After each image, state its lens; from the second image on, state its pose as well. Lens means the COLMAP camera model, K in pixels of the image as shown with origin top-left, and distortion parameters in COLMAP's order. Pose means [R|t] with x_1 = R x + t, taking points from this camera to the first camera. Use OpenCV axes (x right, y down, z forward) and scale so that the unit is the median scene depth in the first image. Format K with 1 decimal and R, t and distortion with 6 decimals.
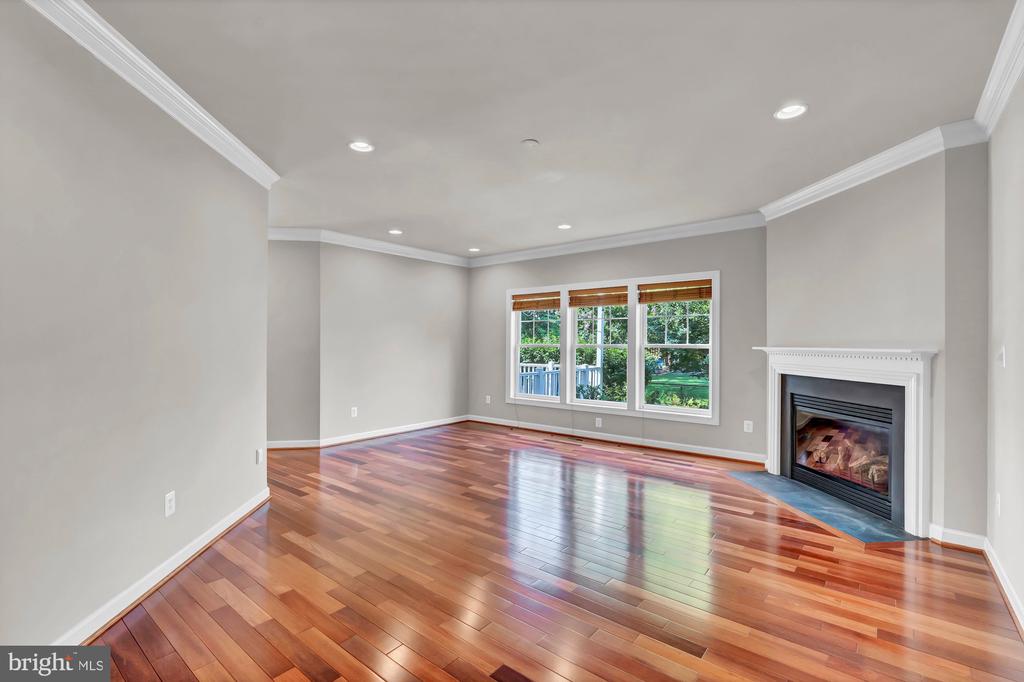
lens RADIAL K [[464.0, 0, 515.0], [0, 464.0, 342.0], [0, 0, 1]] dist [0.004134, -0.000470]
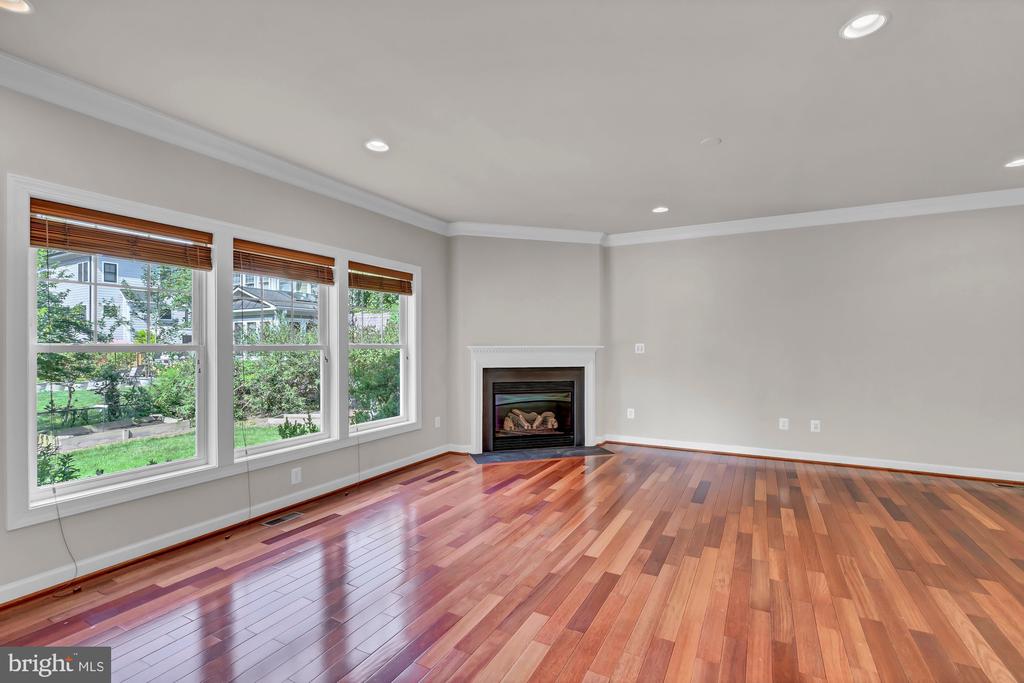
lens RADIAL K [[464.0, 0, 514.0], [0, 464.0, 345.5], [0, 0, 1]] dist [0.004134, -0.000470]
pose [[-0.180306, -0.003710, 0.983604, -0.669250], [-0.000502, 0.999993, 0.003680, 0.005777], [-0.983610, 0.000170, -0.180306, 1.222937]]
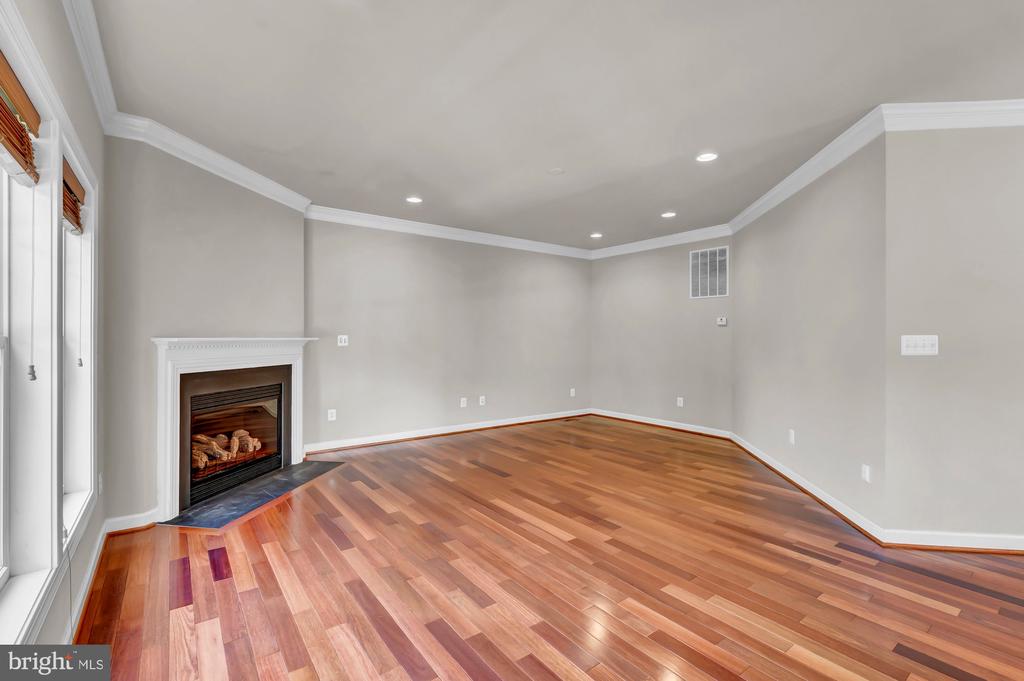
lens RADIAL K [[464.0, 0, 511.9], [0, 464.0, 336.3], [0, 0, 1]] dist [0.004134, -0.000470]
pose [[-0.966892, -0.005215, 0.255133, -0.130458], [-0.005781, 0.999982, -0.001469, 0.006882], [-0.255121, -0.002895, -0.966905, 1.687439]]
